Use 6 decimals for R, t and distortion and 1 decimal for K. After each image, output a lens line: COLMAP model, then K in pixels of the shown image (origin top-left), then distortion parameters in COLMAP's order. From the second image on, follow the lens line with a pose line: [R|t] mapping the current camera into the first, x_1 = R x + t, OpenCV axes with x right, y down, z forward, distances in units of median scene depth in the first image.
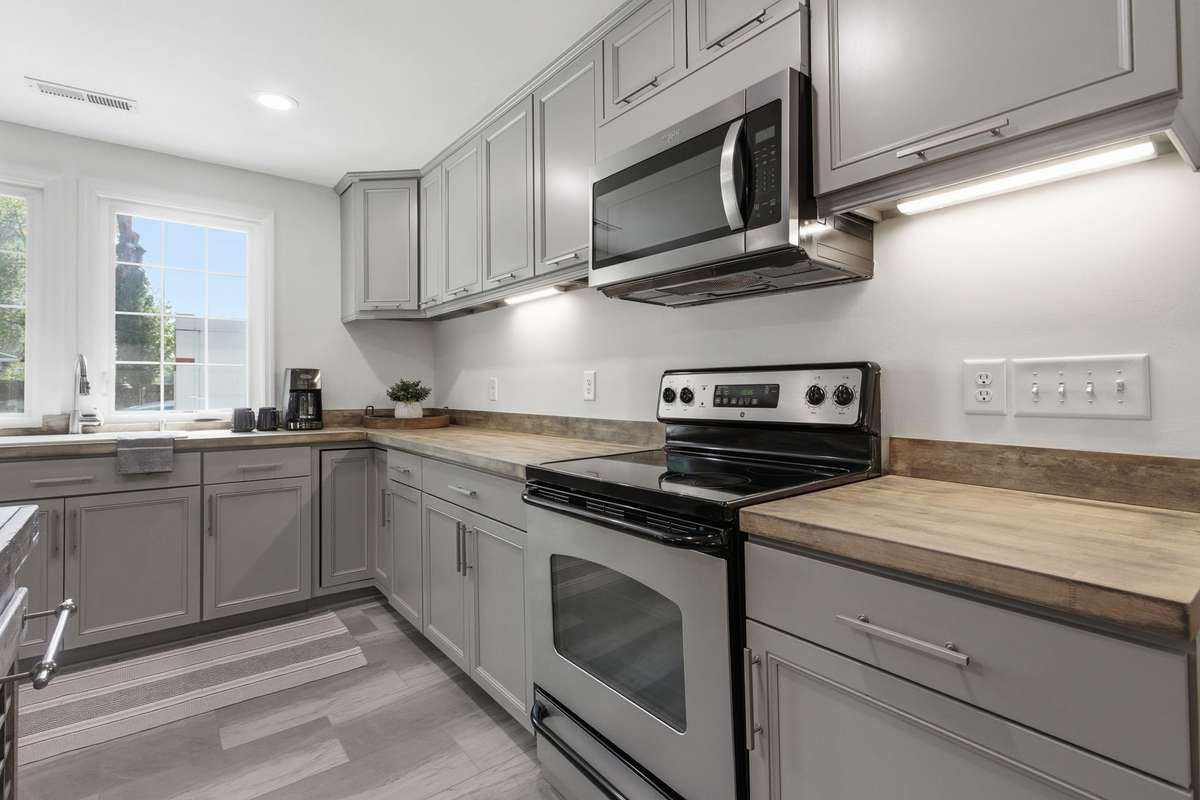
lens RADIAL K [[568.9, 0, 601.4], [0, 568.9, 387.5], [0, 0, 1]] dist [0.002120, 0.000271]
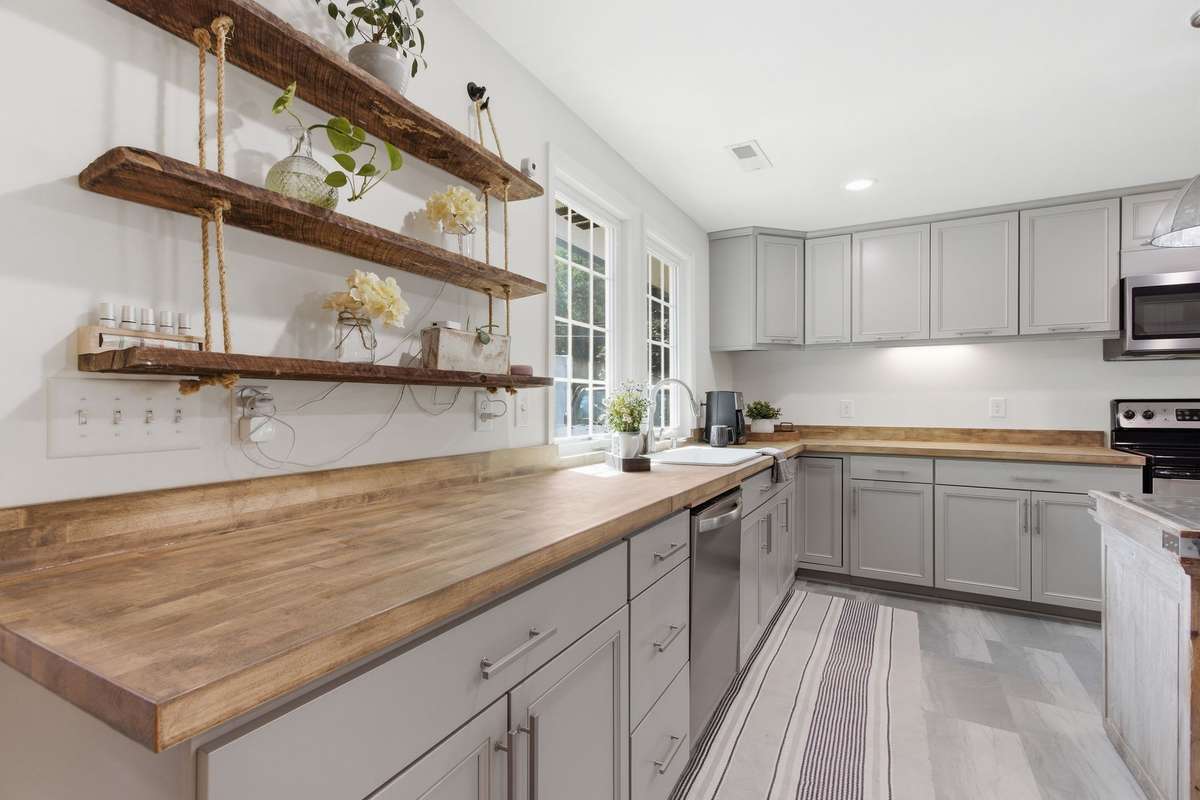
lens RADIAL K [[547.4, 0, 597.7], [0, 547.4, 405.6], [0, 0, 1]] dist [0.002567, 0.000394]
pose [[0.915209, -0.003233, 0.402968, -1.617995], [-0.000614, 0.999955, 0.009417, -0.022035], [-0.402980, -0.008866, 0.915166, 0.108202]]
